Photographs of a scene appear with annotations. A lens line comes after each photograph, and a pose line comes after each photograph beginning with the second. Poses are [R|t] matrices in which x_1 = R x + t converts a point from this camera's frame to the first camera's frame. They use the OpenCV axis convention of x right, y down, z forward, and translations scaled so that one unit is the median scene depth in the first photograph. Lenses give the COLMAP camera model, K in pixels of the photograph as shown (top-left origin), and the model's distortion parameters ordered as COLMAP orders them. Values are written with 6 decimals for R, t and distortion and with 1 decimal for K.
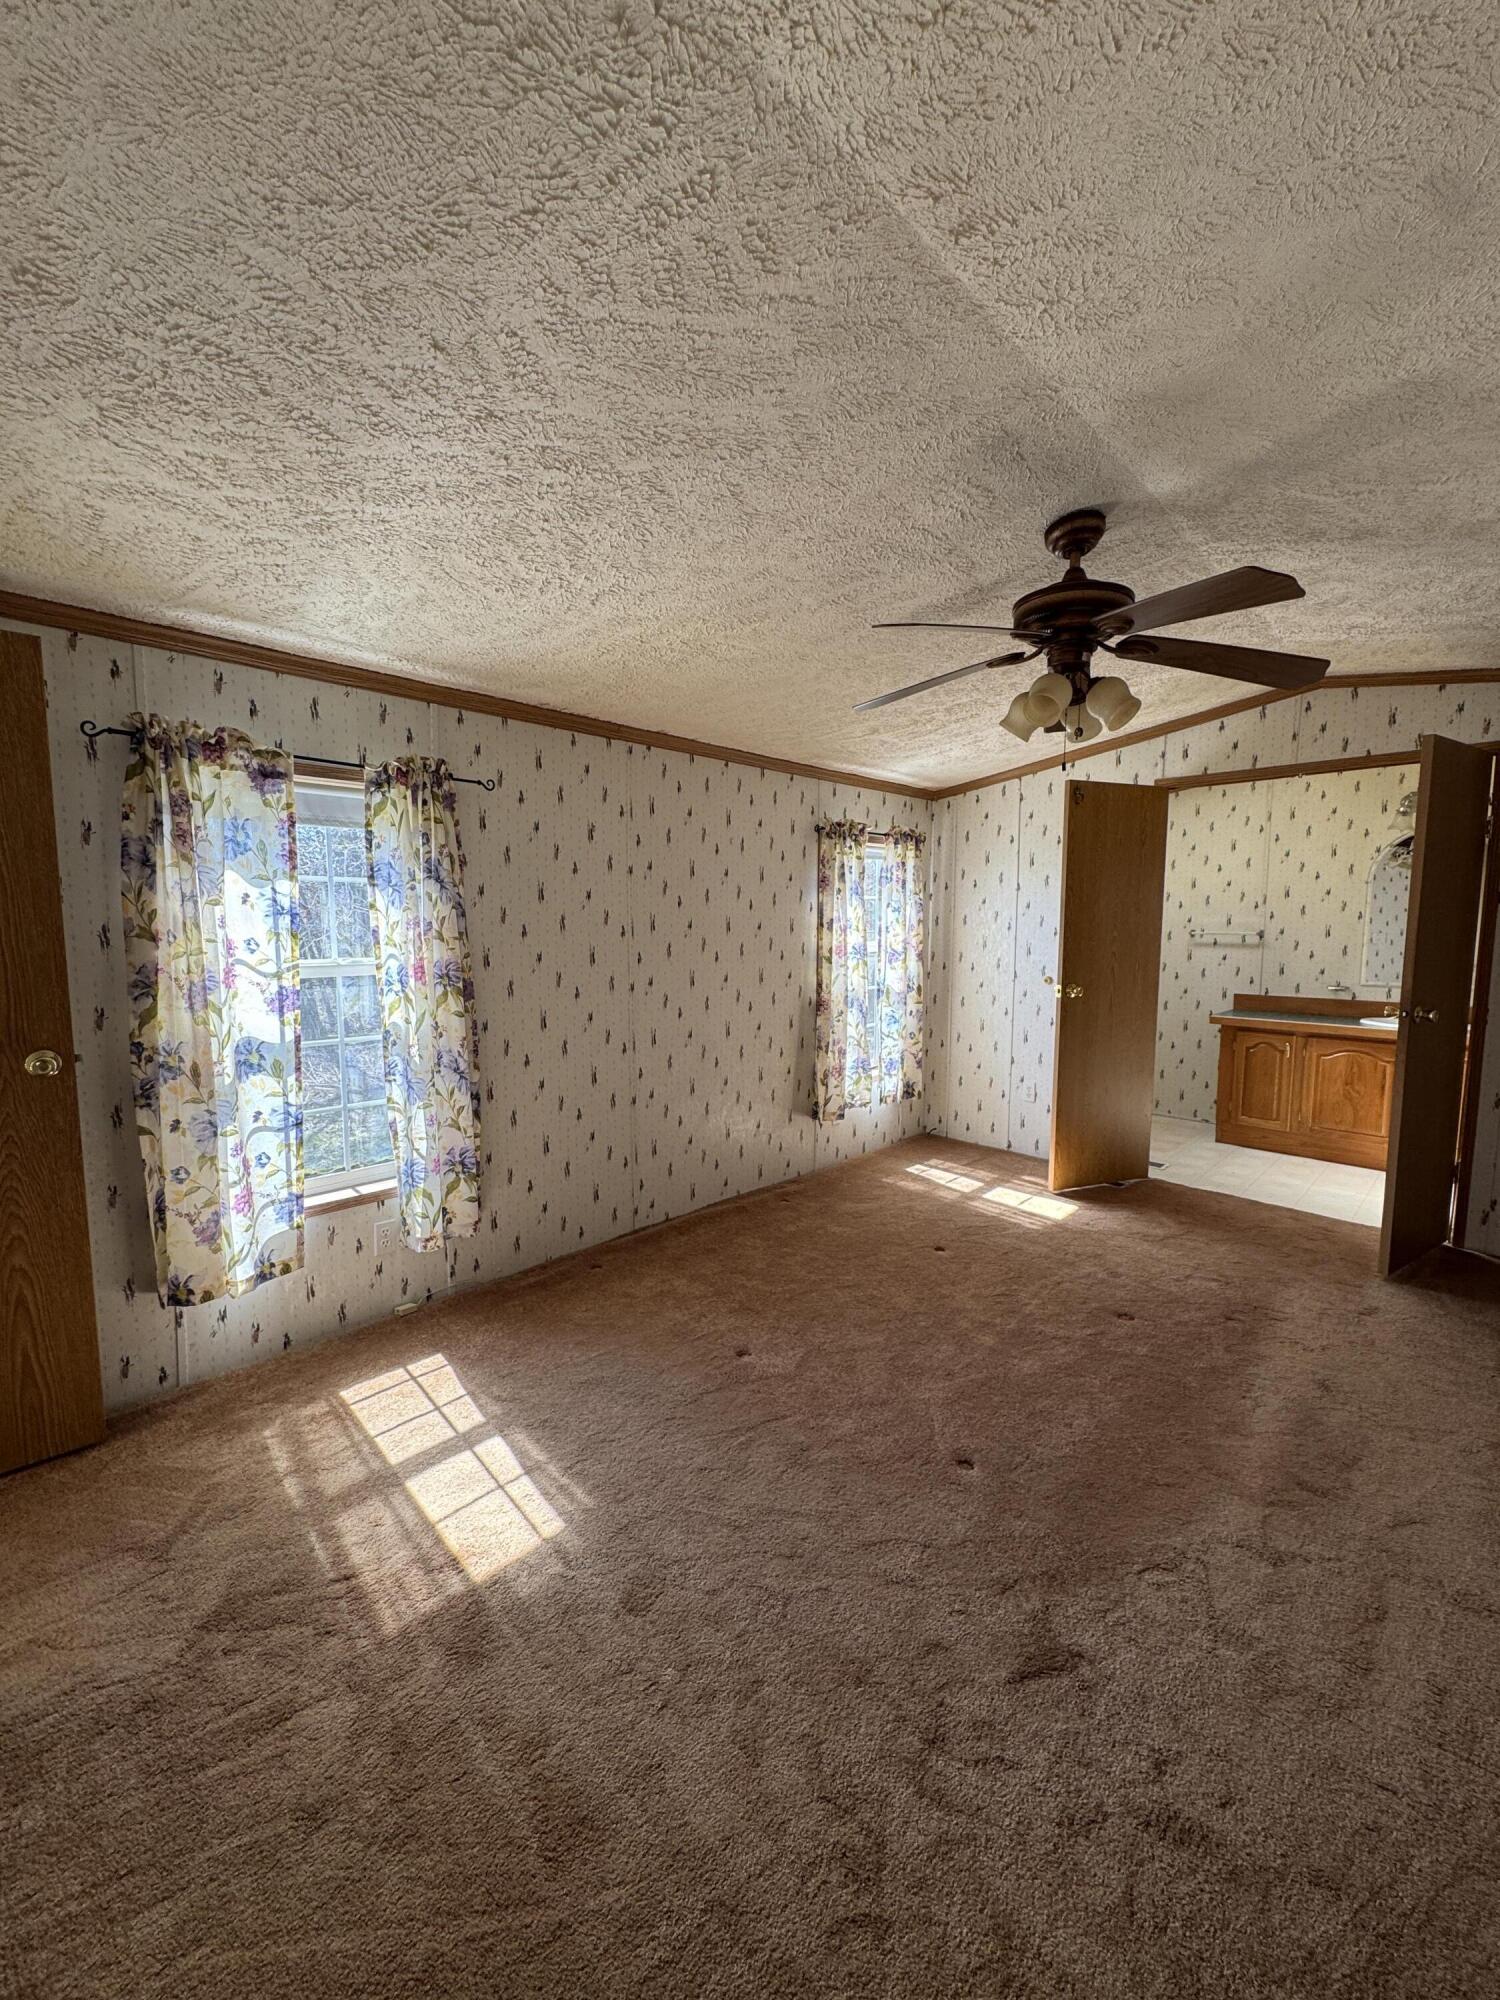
lens RADIAL K [[801.1, 0, 755.3], [0, 801.1, 1002.4], [0, 0, 1]] dist [0.001381, -0.000076]
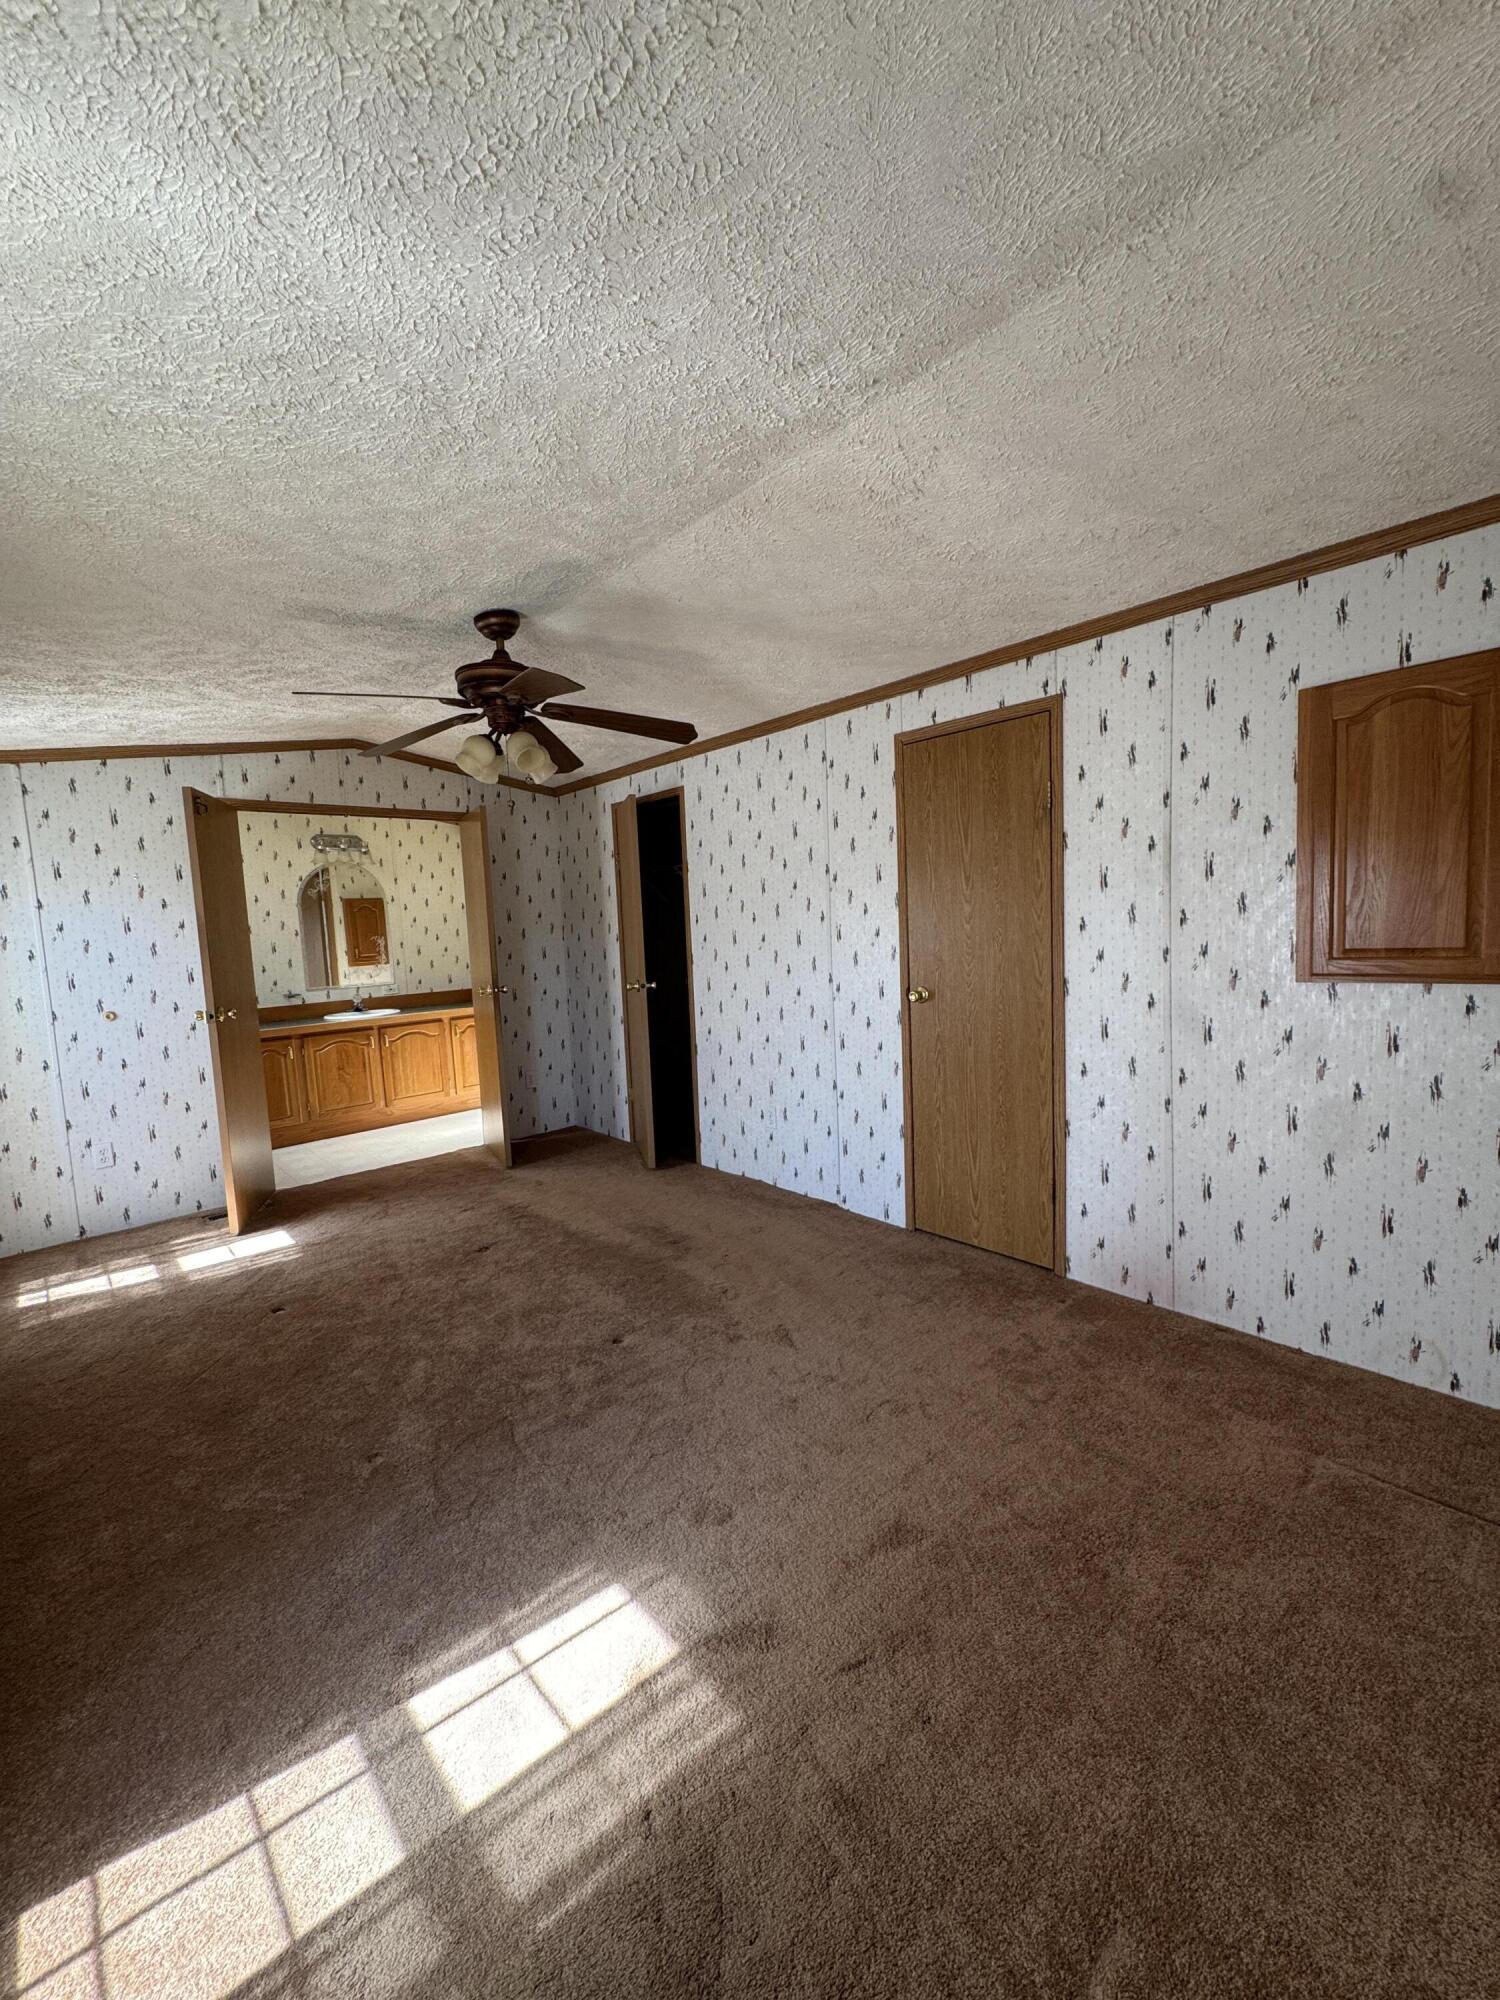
lens RADIAL K [[801.1, 0, 755.3], [0, 801.1, 1002.4], [0, 0, 1]] dist [0.001381, -0.000076]
pose [[0.046211, -0.104505, 0.993450, -0.532660], [0.145386, 0.984627, 0.096814, -0.030400], [-0.988295, 0.139960, 0.060694, 0.348961]]
